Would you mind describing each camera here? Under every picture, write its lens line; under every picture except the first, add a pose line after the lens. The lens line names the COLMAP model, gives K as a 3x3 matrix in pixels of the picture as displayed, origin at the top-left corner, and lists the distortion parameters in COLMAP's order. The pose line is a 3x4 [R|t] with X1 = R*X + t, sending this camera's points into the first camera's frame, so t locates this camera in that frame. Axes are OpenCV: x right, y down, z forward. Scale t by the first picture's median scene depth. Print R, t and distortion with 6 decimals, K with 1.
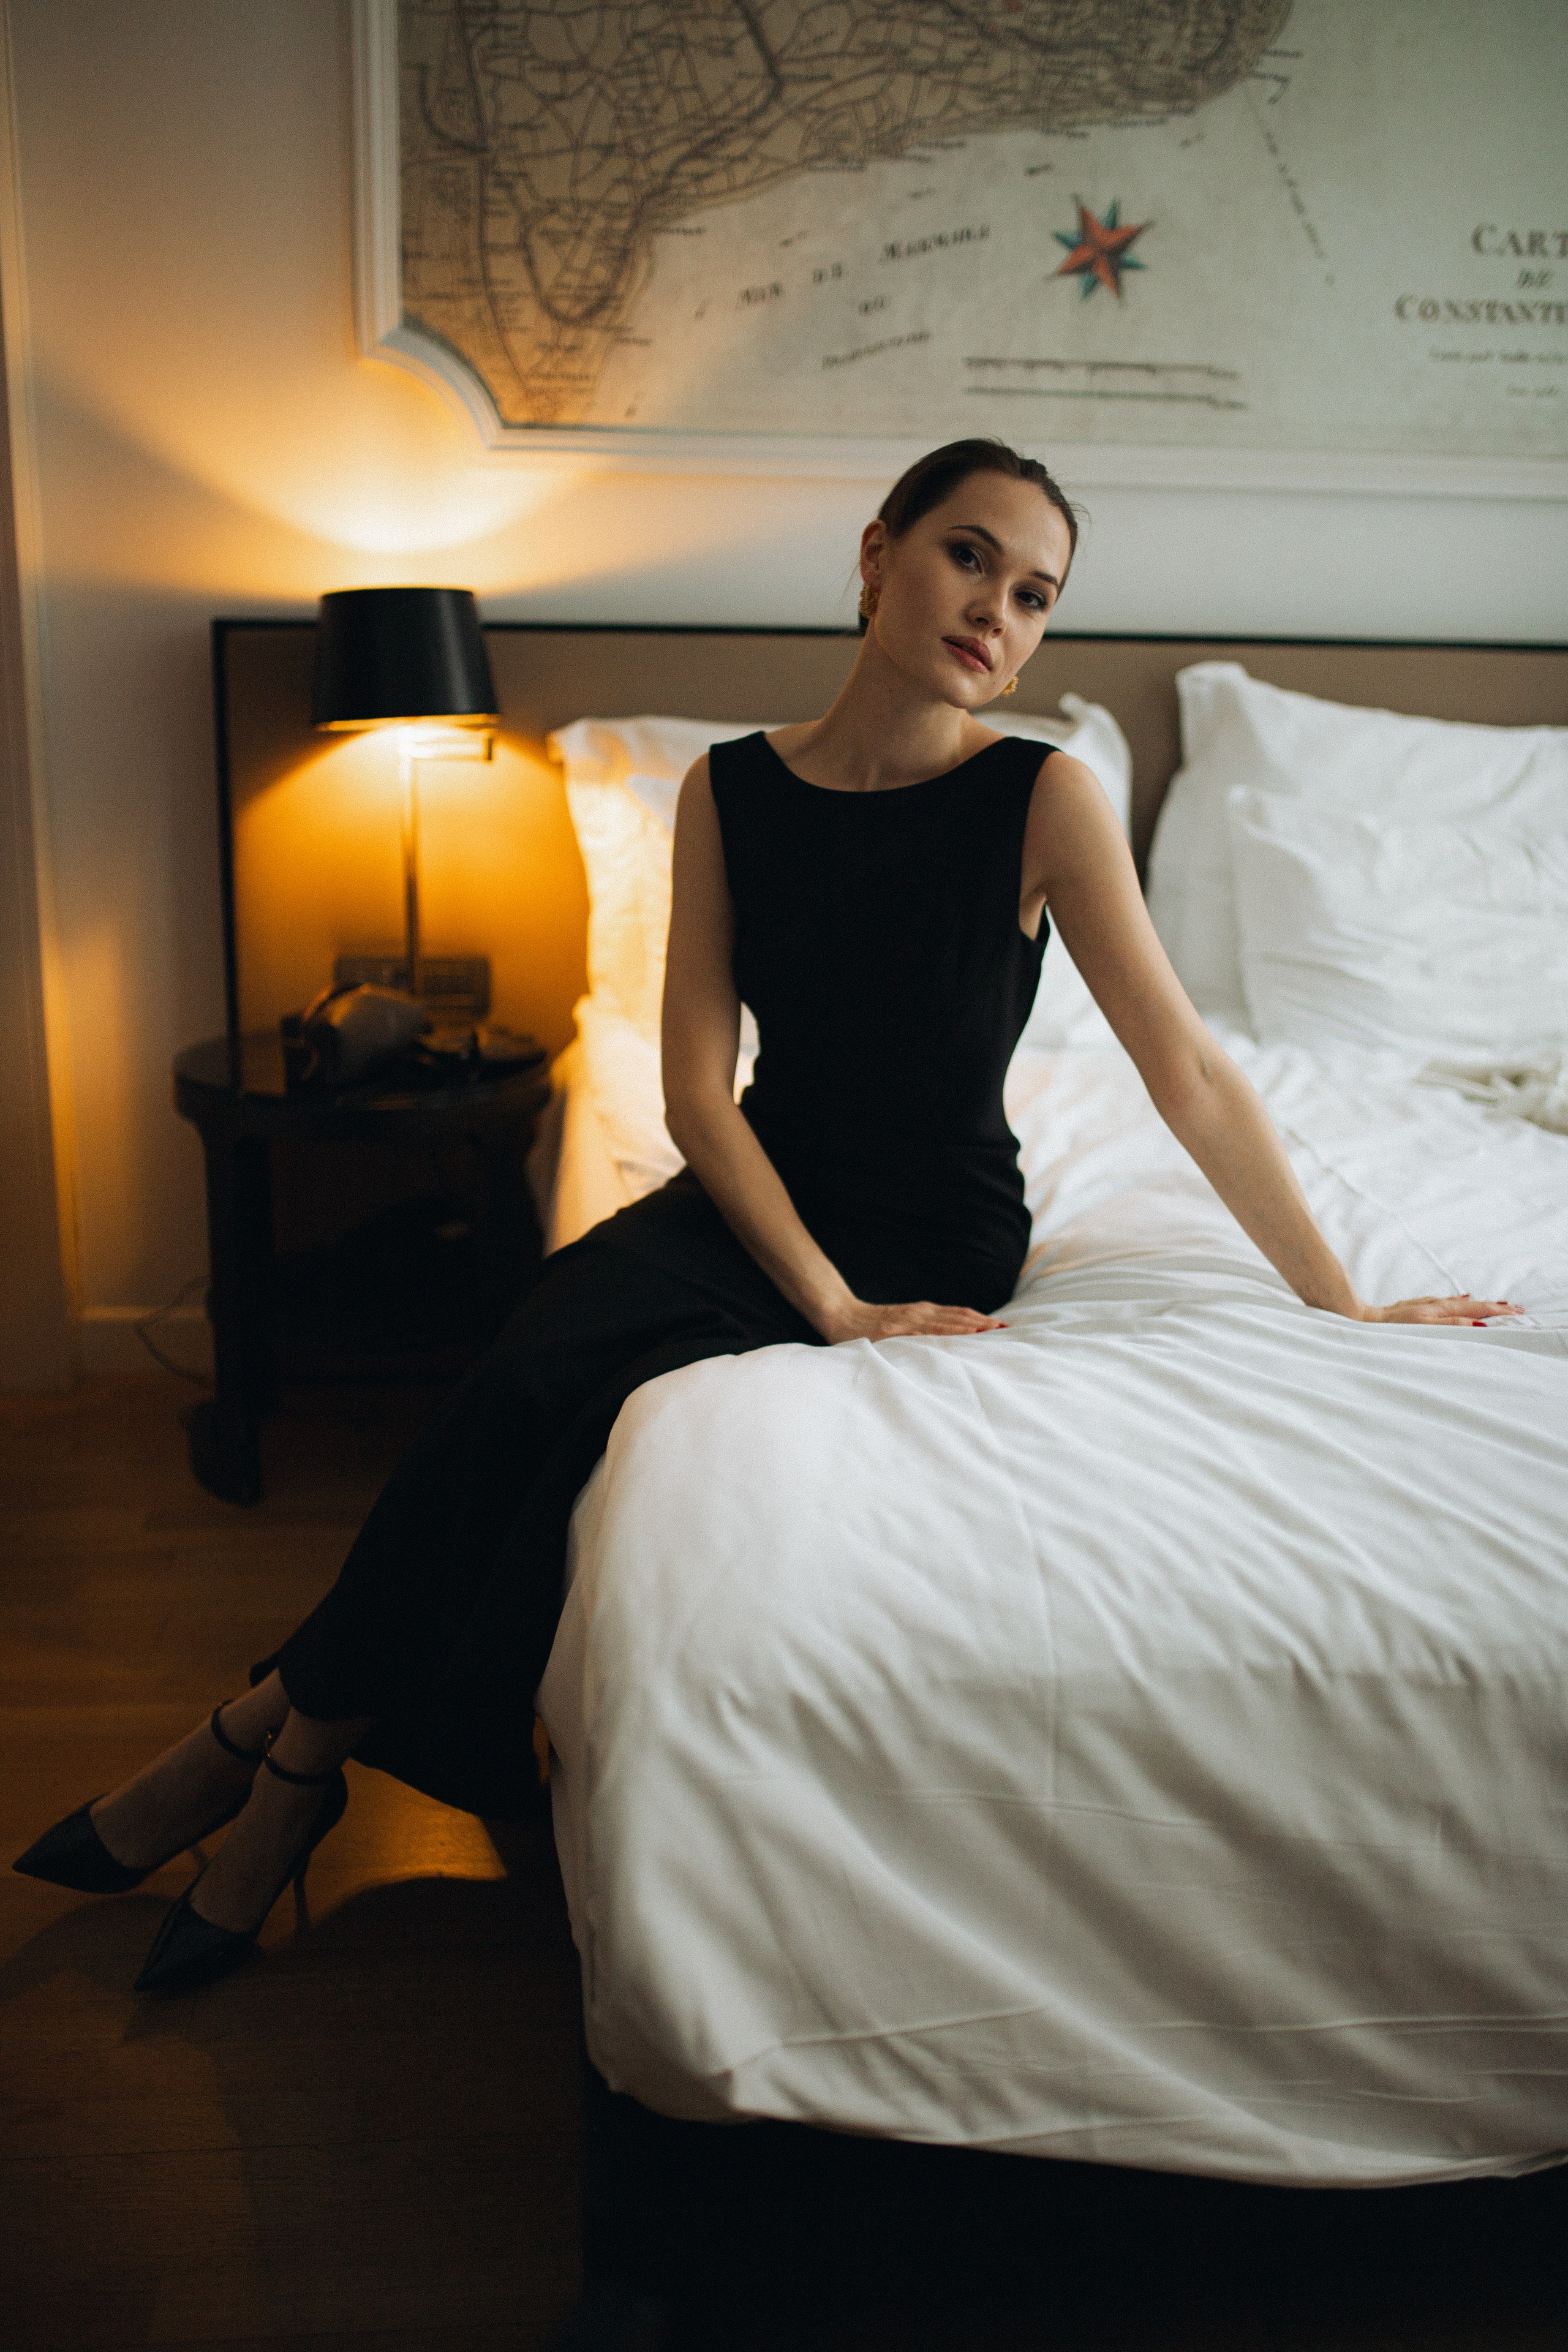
lens RADIAL K [[2148.2, 0, 784.0], [0, 2148.2, 1176.0], [0, 0, 1]] dist [0.005717, 0.001618]
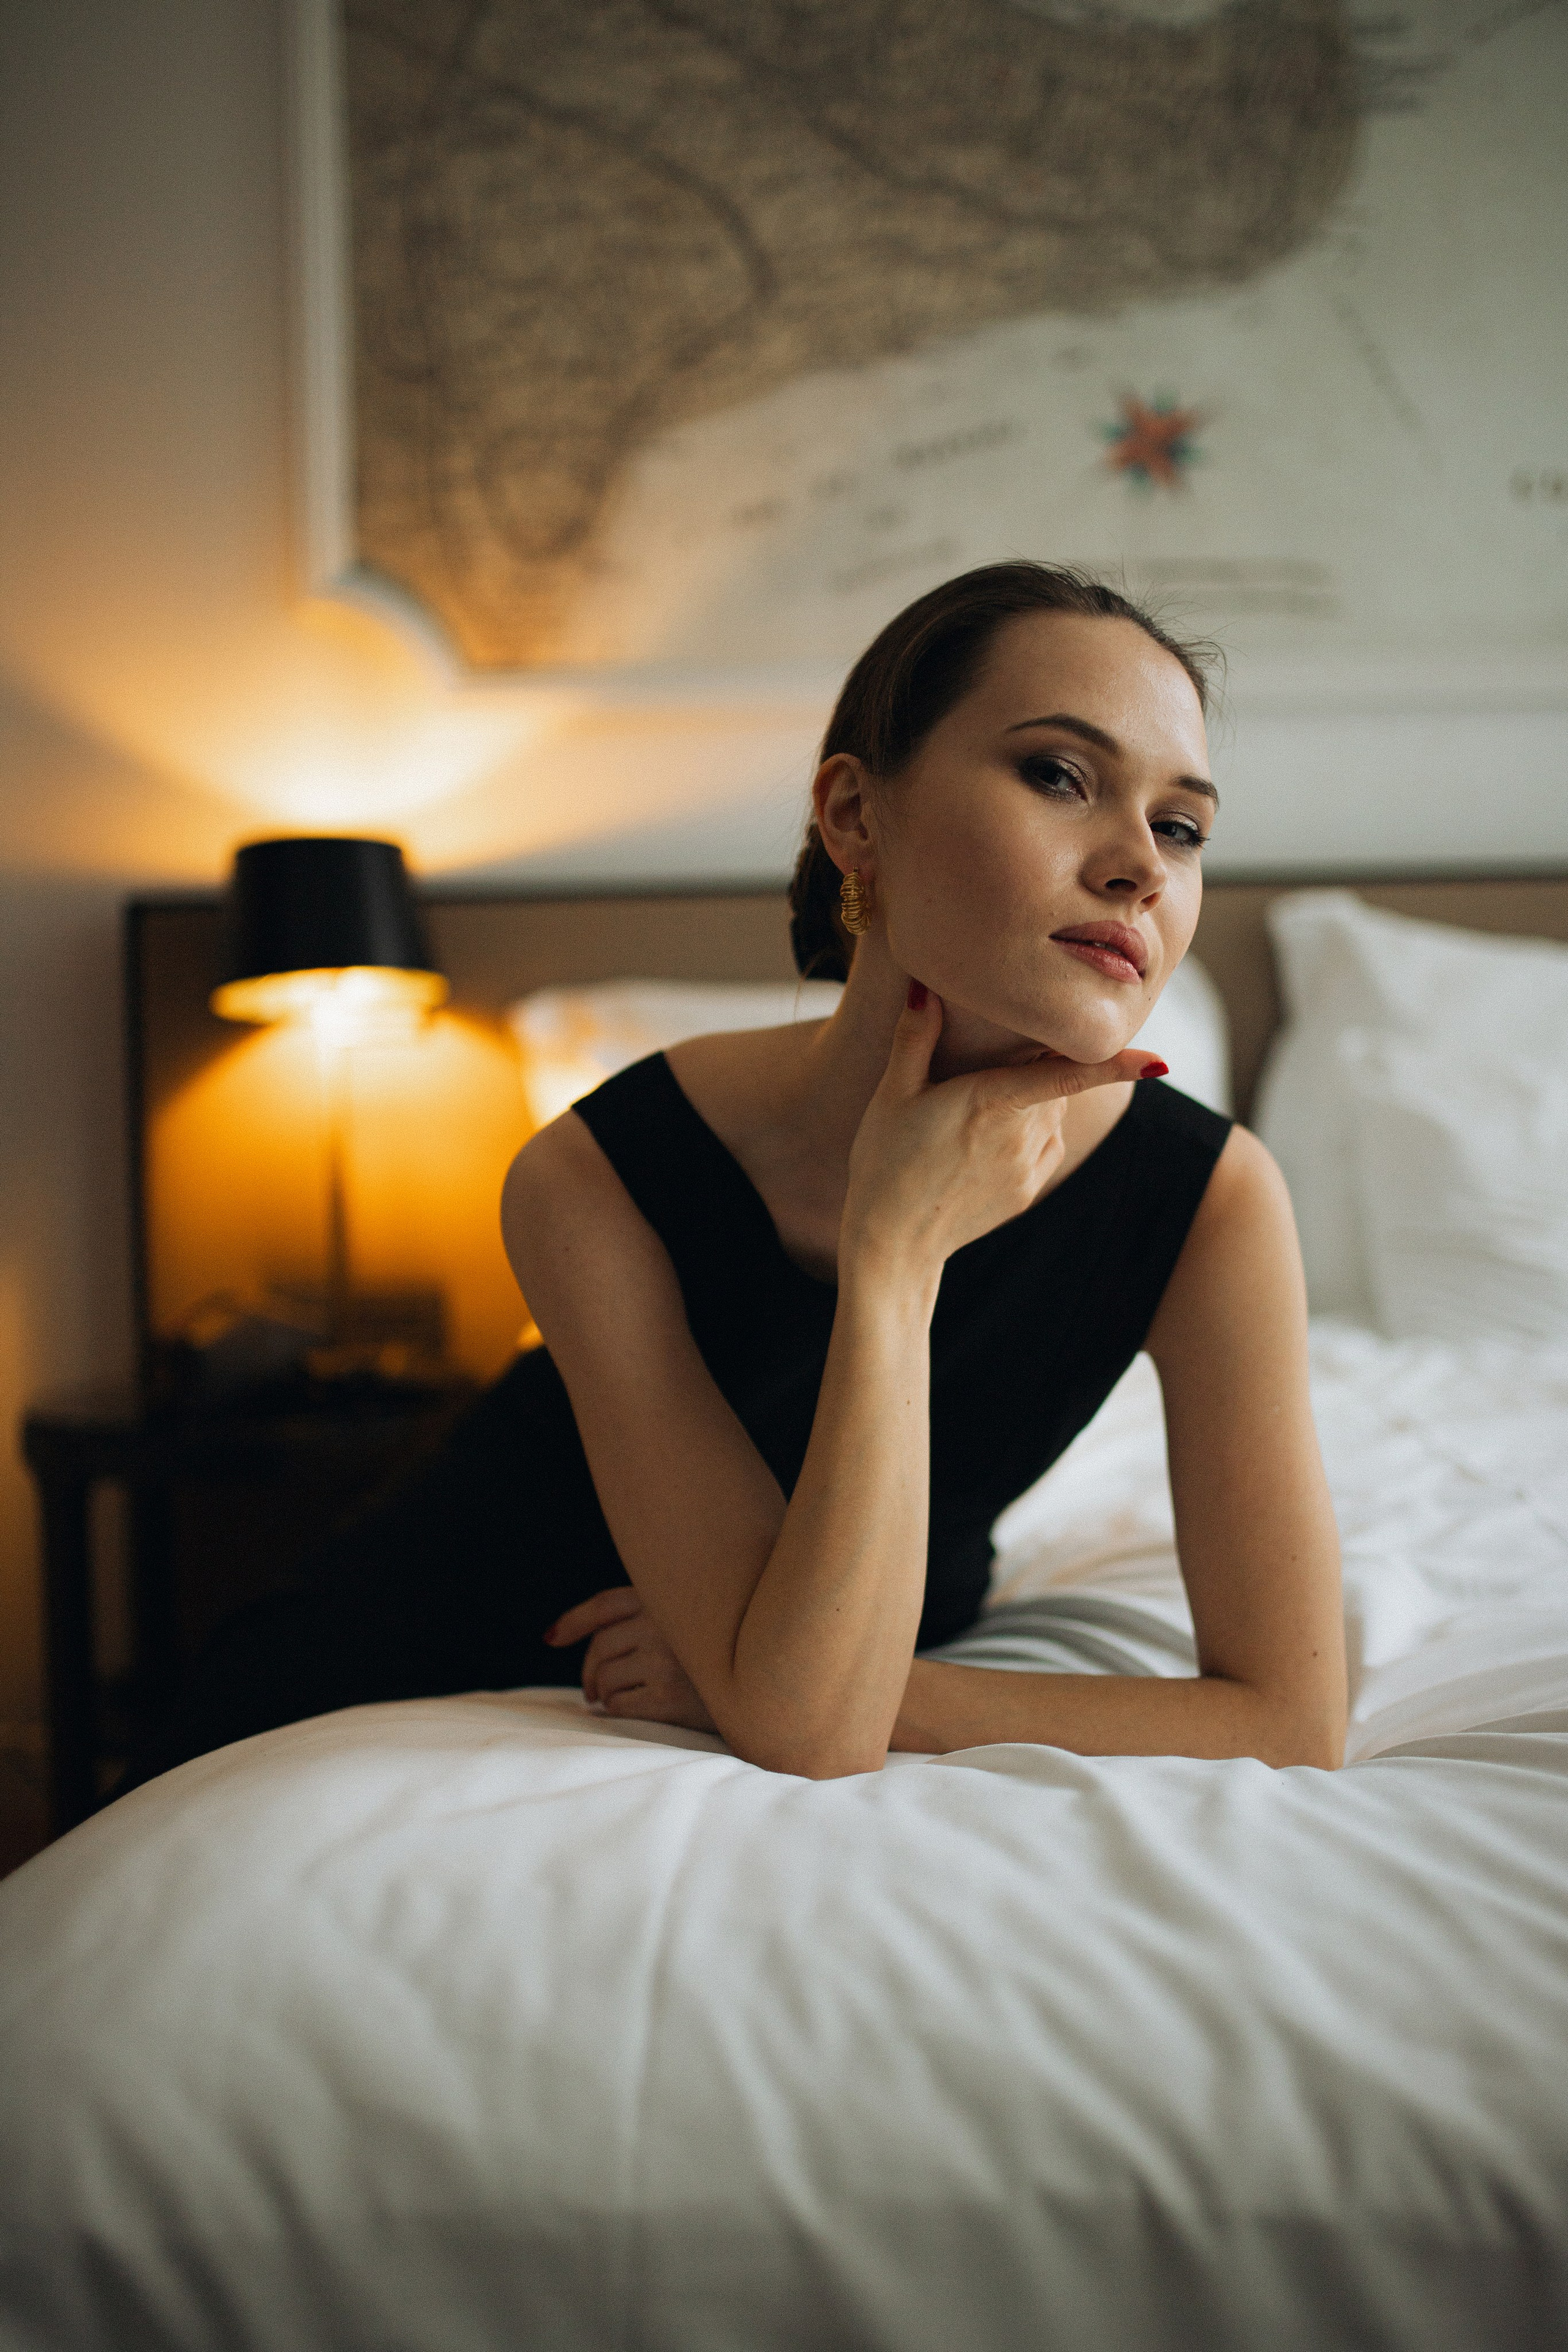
lens RADIAL K [[2242.9, 0, 784.0], [0, 2242.9, 1176.0], [0, 0, 1]] dist [-0.012536, -0.018667]
pose [[0.993613, -0.030091, -0.108758, 0.091941], [0.005599, 0.975750, -0.218818, 0.047557], [0.112705, 0.216812, 0.969686, 0.191121]]
